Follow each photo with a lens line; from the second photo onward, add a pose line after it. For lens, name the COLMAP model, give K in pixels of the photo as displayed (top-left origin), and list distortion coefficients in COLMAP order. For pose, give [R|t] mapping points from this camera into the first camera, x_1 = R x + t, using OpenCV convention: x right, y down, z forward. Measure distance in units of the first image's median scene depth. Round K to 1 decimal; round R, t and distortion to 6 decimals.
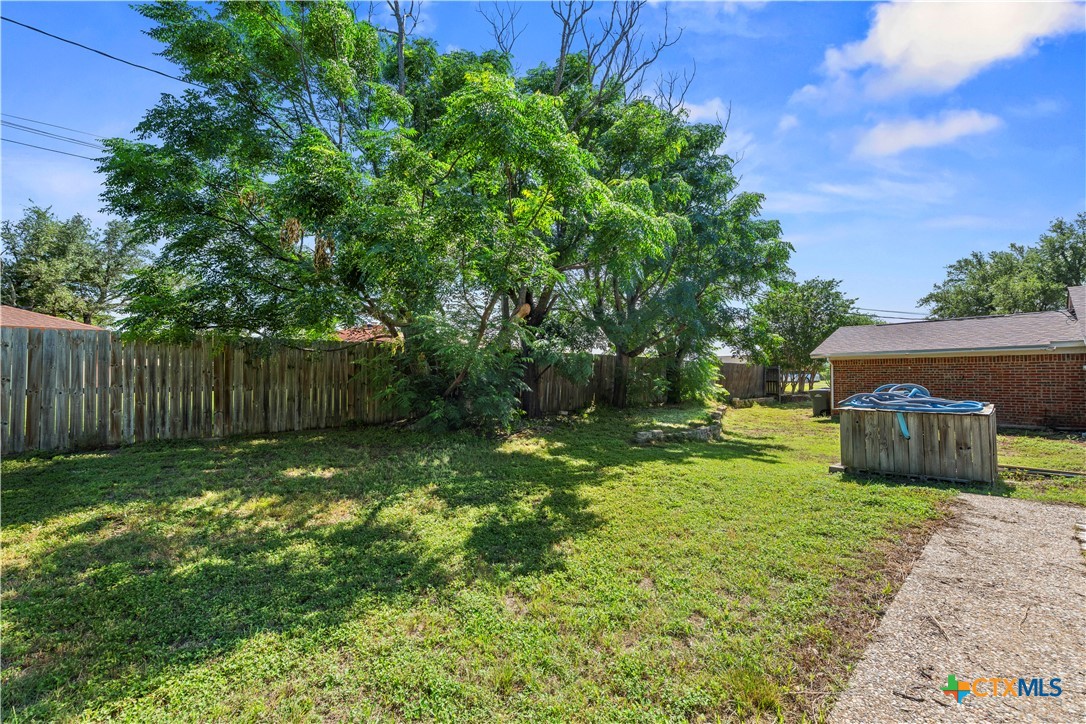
lens RADIAL K [[441.1, 0, 543.0], [0, 441.1, 362.0], [0, 0, 1]] dist [-0.001639, -0.000077]
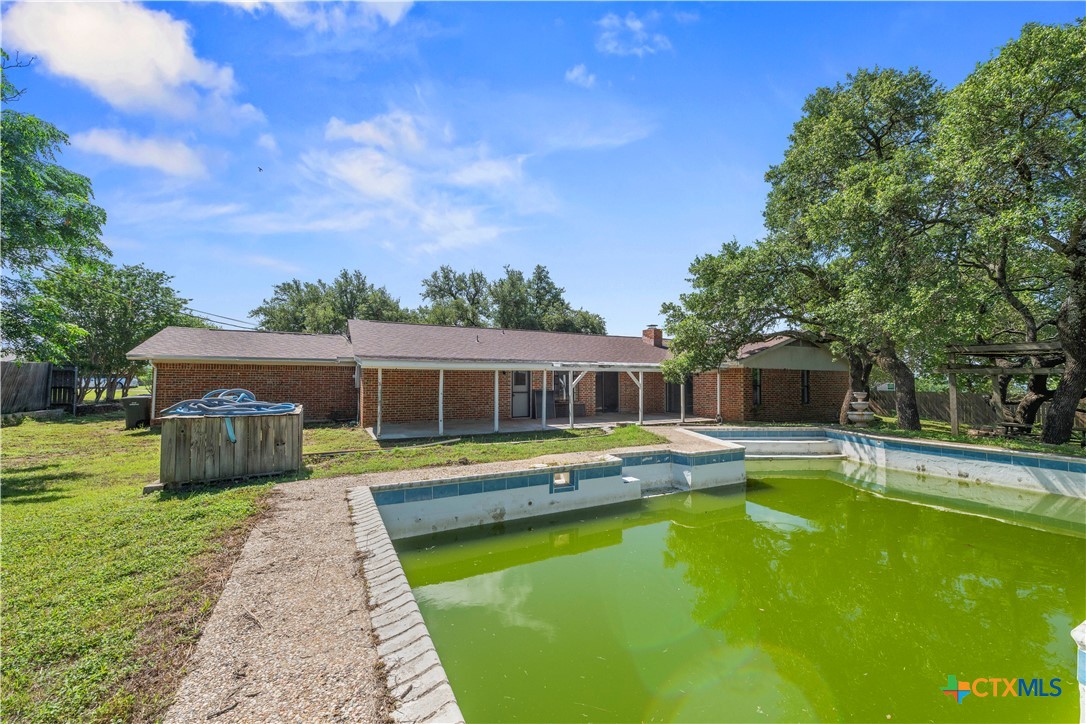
lens RADIAL K [[425.5, 0, 546.2], [0, 425.5, 367.8], [0, 0, 1]] dist [-0.001795, -0.000056]
pose [[0.244007, 0.035927, 0.969108, 0.033964], [-0.039093, 0.998866, -0.027188, -0.001843], [-0.968985, -0.031251, 0.245134, 0.050695]]
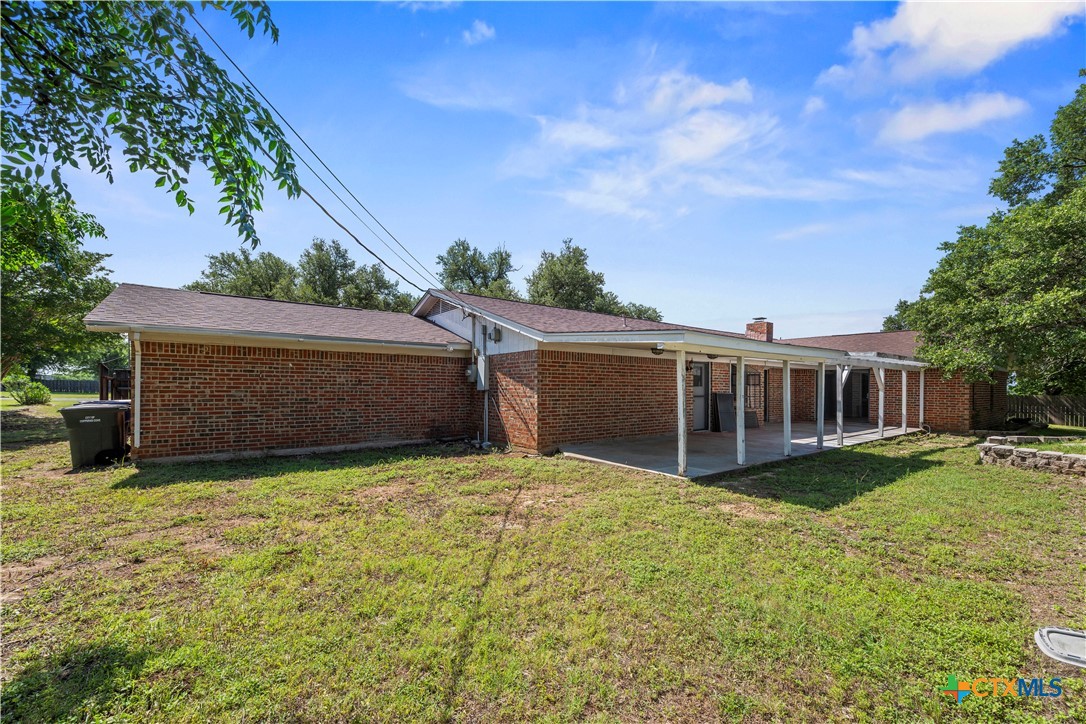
lens RADIAL K [[421.7, 0, 545.4], [0, 421.7, 389.7], [0, 0, 1]] dist [0.001410, 0.000168]
pose [[0.044332, 0.001742, 0.999015, 0.359217], [-0.039917, 0.999203, 0.000029, 0.045659], [-0.998219, -0.039879, 0.044366, 0.841059]]
